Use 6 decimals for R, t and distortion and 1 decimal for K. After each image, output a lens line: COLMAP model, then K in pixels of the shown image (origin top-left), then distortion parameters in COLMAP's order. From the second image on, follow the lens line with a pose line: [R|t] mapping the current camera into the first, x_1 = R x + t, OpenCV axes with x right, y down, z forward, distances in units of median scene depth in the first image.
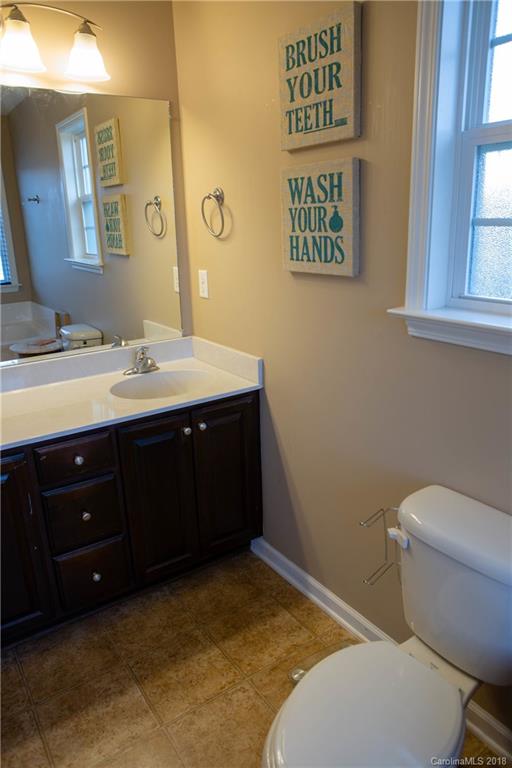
lens RADIAL K [[532.7, 0, 256.0], [0, 532.7, 384.0], [0, 0, 1]] dist [-0.112472, 0.080498]
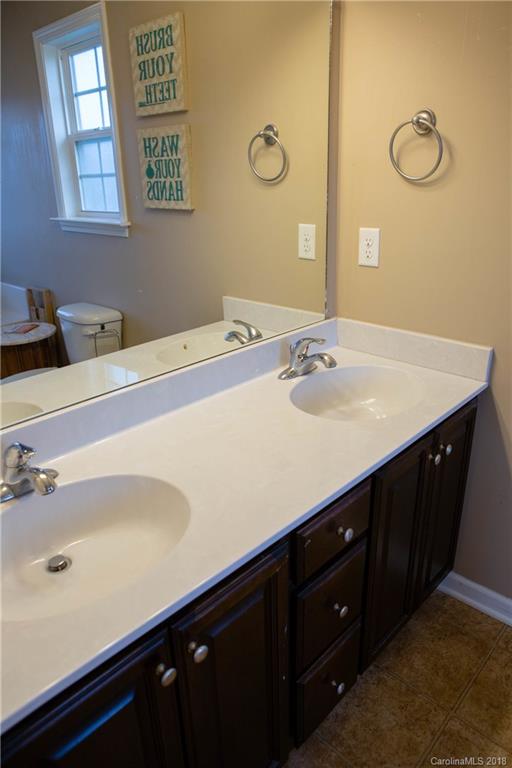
lens RADIAL K [[538.5, 0, 240.6], [0, 538.5, 380.7], [0, 0, 1]] dist [-0.105964, 0.071173]
pose [[0.981208, -0.077673, 0.176630, -0.332366], [0.065421, 0.995097, 0.074171, -0.056457], [-0.181525, -0.061222, 0.981479, 0.238767]]
